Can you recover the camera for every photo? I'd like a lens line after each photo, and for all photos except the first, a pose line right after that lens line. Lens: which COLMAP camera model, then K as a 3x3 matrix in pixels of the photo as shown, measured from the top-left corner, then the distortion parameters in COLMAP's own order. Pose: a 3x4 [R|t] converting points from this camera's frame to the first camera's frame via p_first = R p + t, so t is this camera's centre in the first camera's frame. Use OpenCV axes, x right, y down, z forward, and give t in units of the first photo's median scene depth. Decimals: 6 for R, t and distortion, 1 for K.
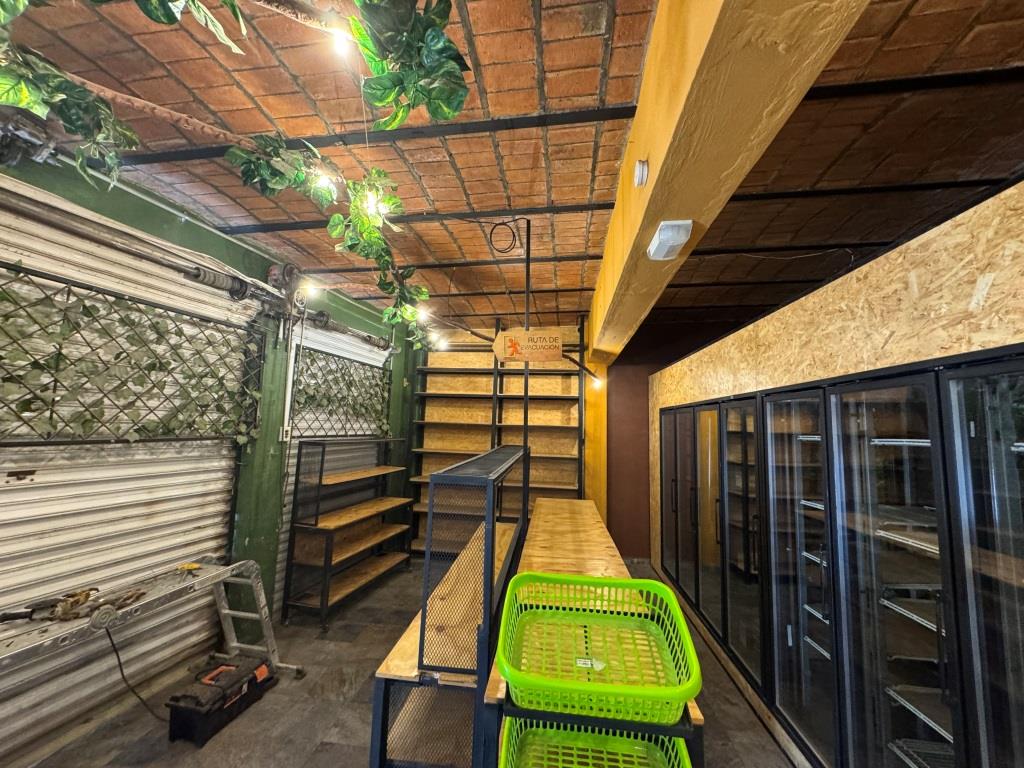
lens RADIAL K [[406.9, 0, 511.6], [0, 406.9, 383.0], [0, 0, 1]] dist [-0.002025, 0.000389]
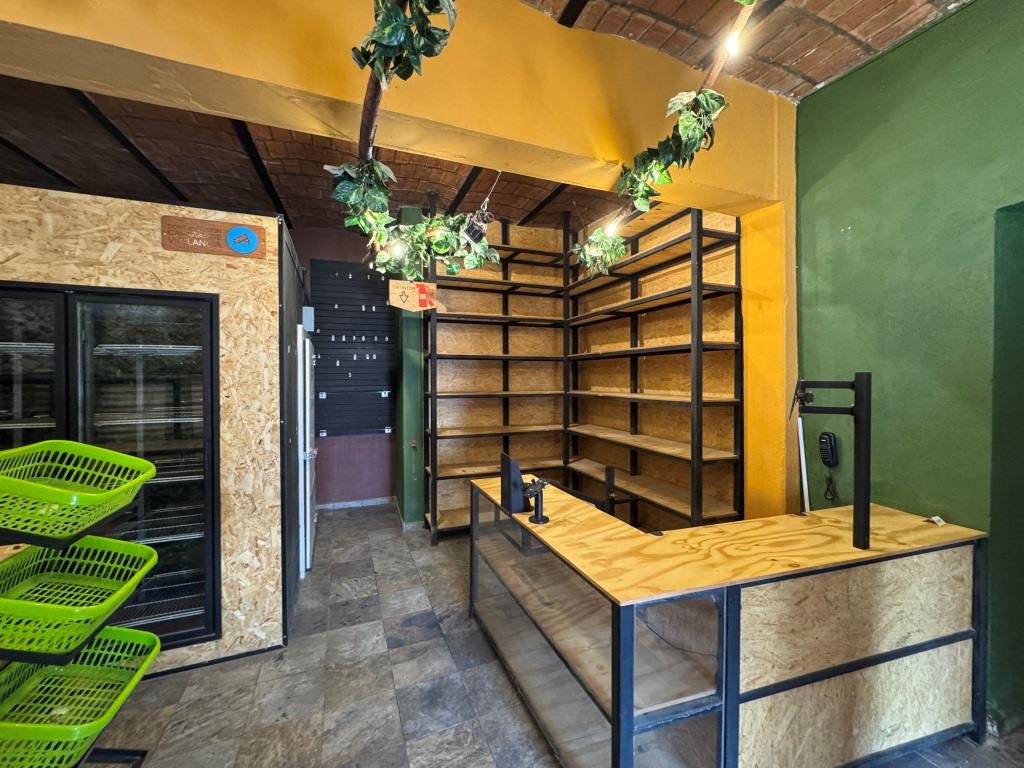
lens RADIAL K [[406.9, 0, 511.5], [0, 406.9, 382.6], [0, 0, 1]] dist [-0.002025, 0.000389]
pose [[-0.478069, -0.040049, 0.877408, -0.493947], [-0.105437, 0.994353, -0.012062, 0.068812], [-0.871971, -0.098278, -0.479592, 0.147869]]
